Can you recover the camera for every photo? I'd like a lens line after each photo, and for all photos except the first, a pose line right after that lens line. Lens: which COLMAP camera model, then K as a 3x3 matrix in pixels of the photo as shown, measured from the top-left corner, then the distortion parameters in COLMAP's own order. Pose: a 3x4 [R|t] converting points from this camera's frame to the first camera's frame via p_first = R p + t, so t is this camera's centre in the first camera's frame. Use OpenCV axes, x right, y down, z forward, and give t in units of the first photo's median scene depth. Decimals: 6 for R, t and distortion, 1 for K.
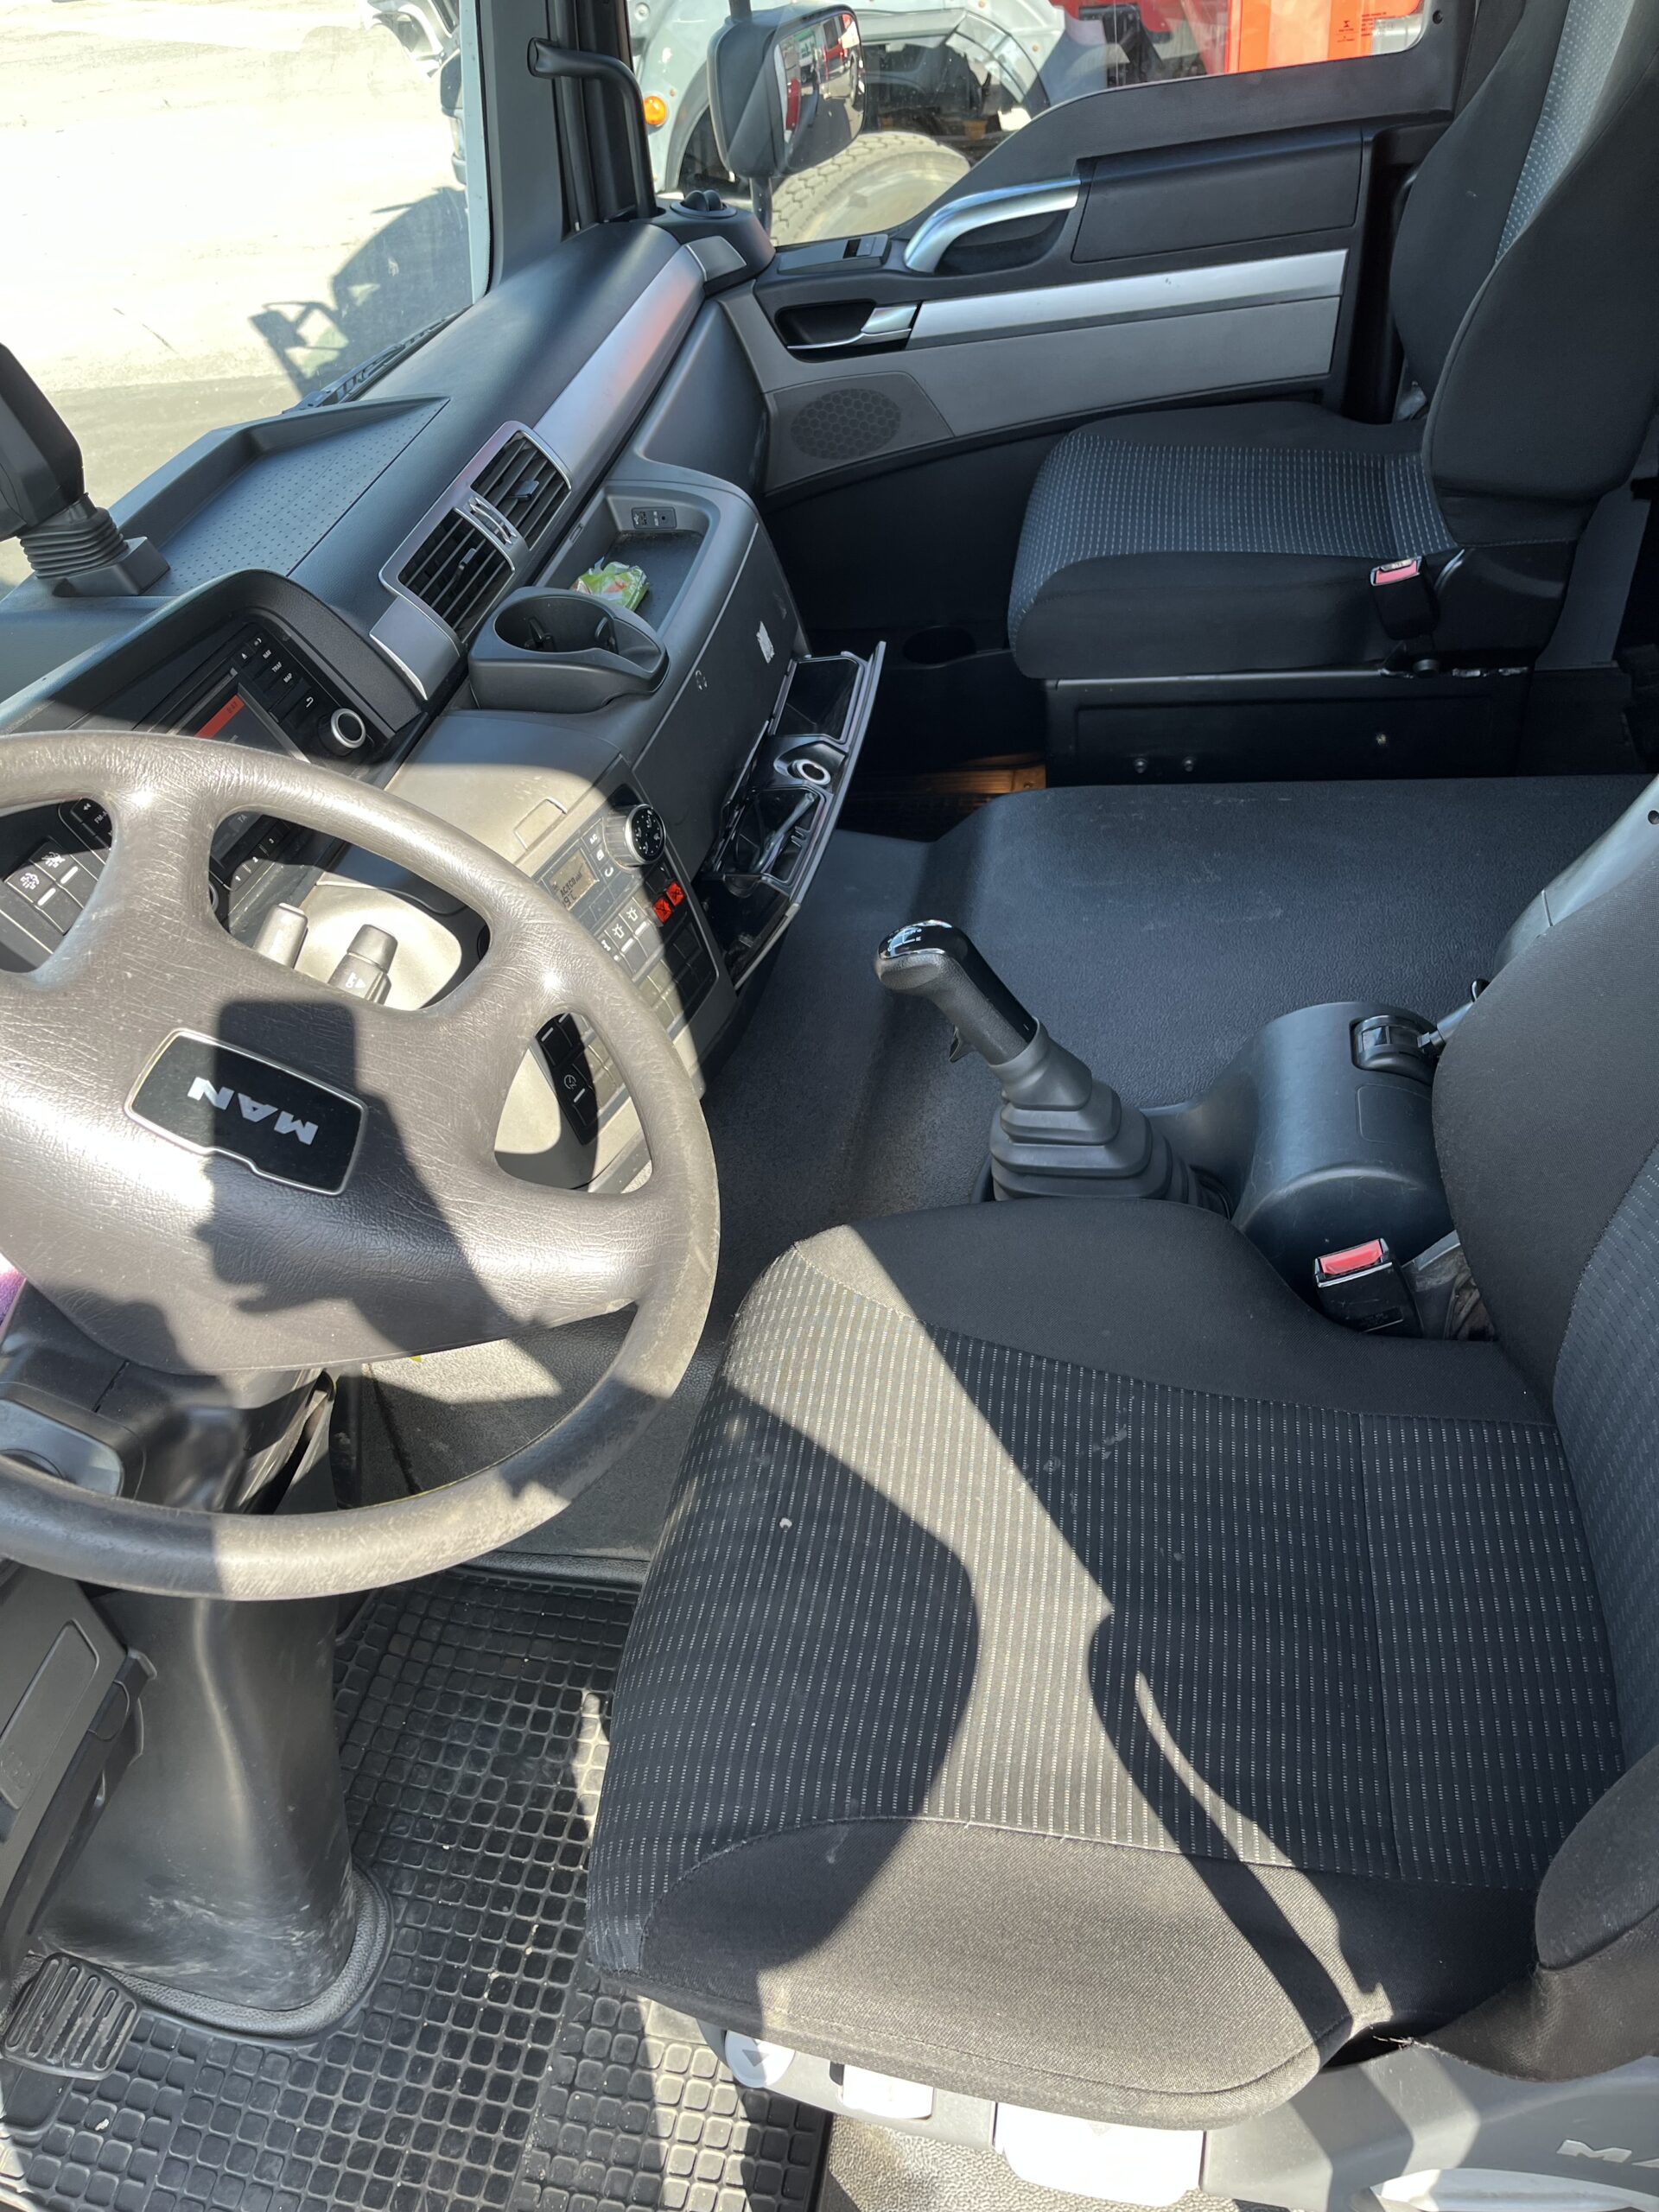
lens RADIAL K [[1648.1, 0, 796.5], [0, 1648.1, 1102.6], [0, 0, 1]] dist [0.080656, -0.132688]
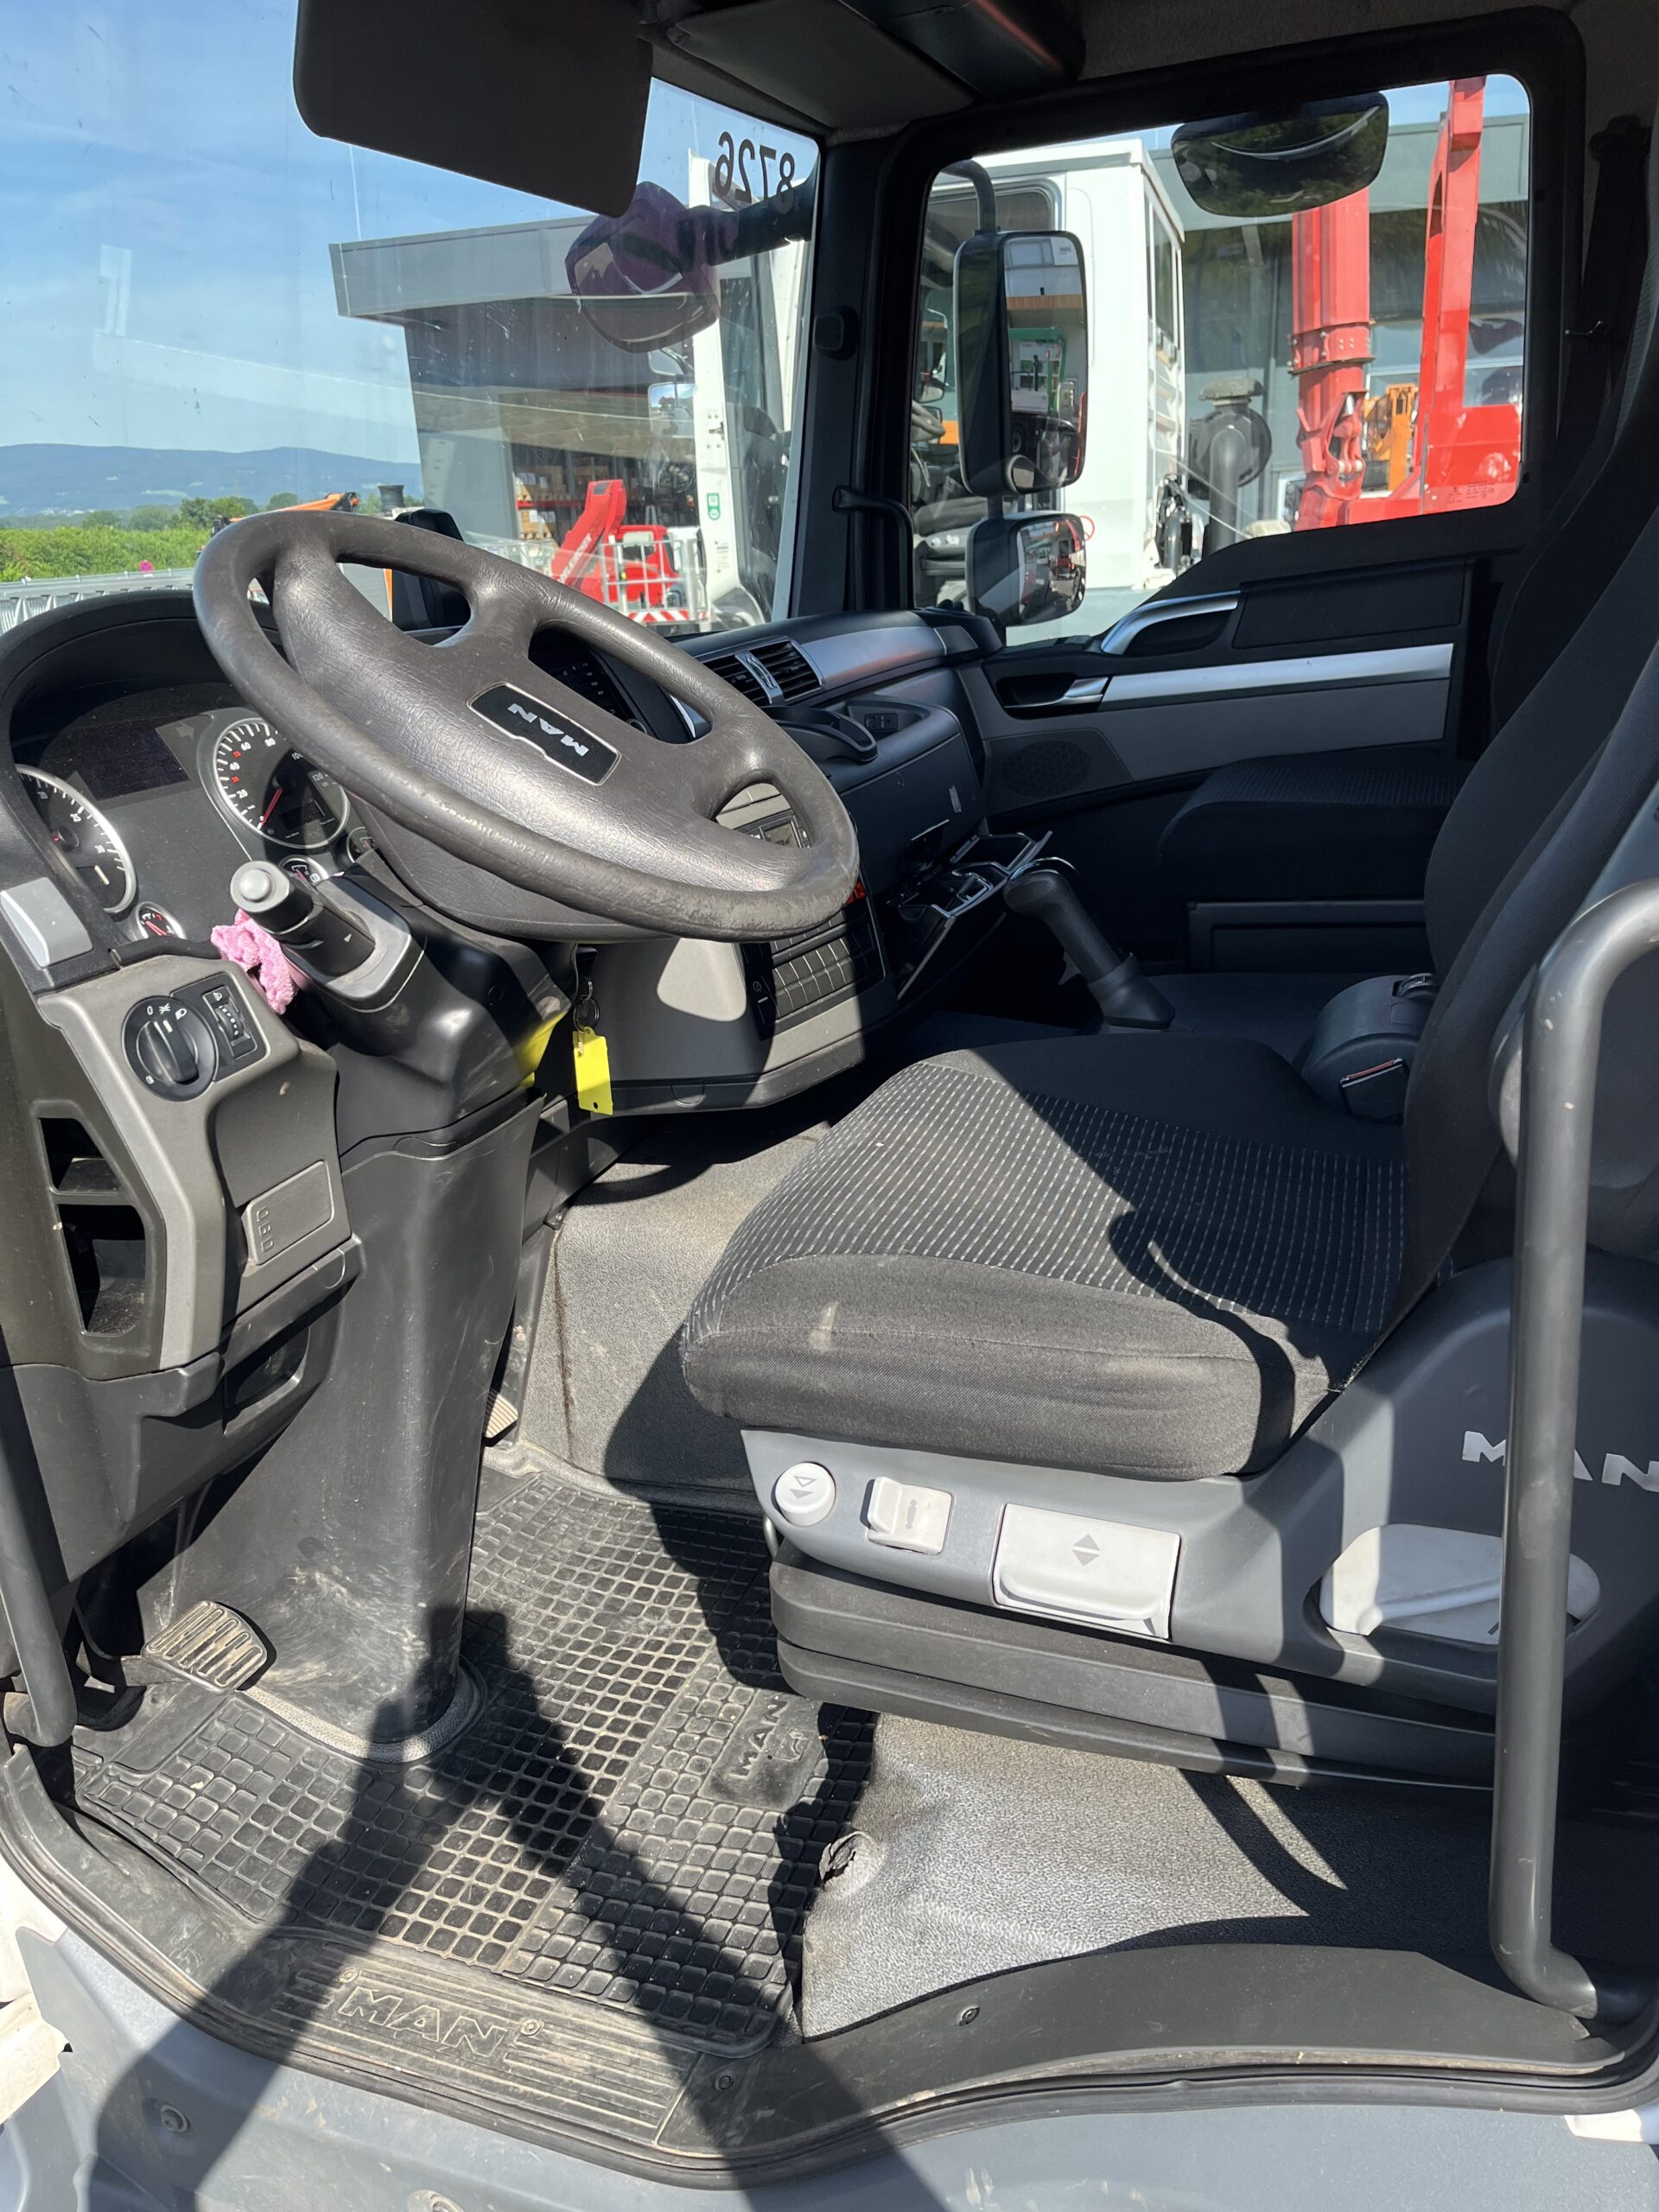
lens RADIAL K [[1684.4, 0, 797.4], [0, 1684.4, 1109.3], [0, 0, 1]] dist [0.046115, -0.067981]
pose [[0.985505, 0.093020, -0.141871, 0.075257], [-0.138953, 0.922362, -0.360472, 0.474255], [0.097325, 0.374961, 0.921918, -0.136953]]
